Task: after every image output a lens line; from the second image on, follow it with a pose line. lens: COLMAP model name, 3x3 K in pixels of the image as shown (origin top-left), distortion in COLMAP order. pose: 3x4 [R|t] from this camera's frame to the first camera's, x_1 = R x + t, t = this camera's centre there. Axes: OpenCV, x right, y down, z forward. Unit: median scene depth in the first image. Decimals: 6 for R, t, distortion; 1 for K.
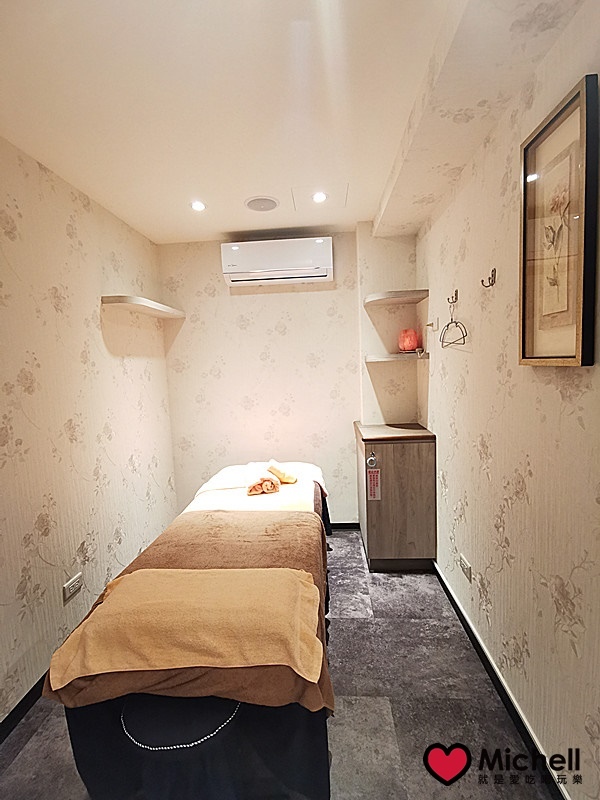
lens RADIAL K [[370.8, 0, 300.0], [0, 370.8, 400.0], [0, 0, 1]] dist [0.019839, 0.001529]
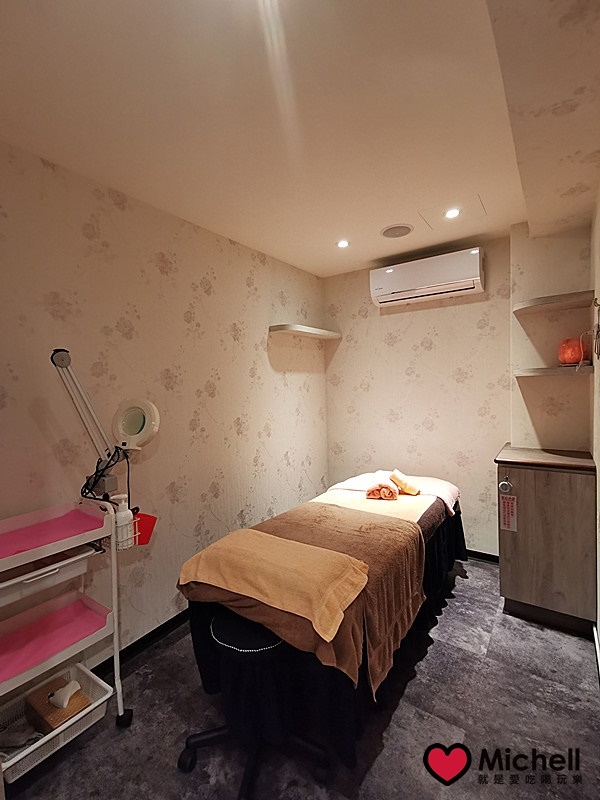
lens RADIAL K [[370.8, 0, 300.0], [0, 370.8, 400.0], [0, 0, 1]] dist [0.019839, 0.001529]
pose [[0.856292, 0.035285, -0.515286, 0.231763], [-0.057178, 0.998008, -0.026677, 0.008611], [0.513318, 0.052307, 0.856603, -0.045438]]
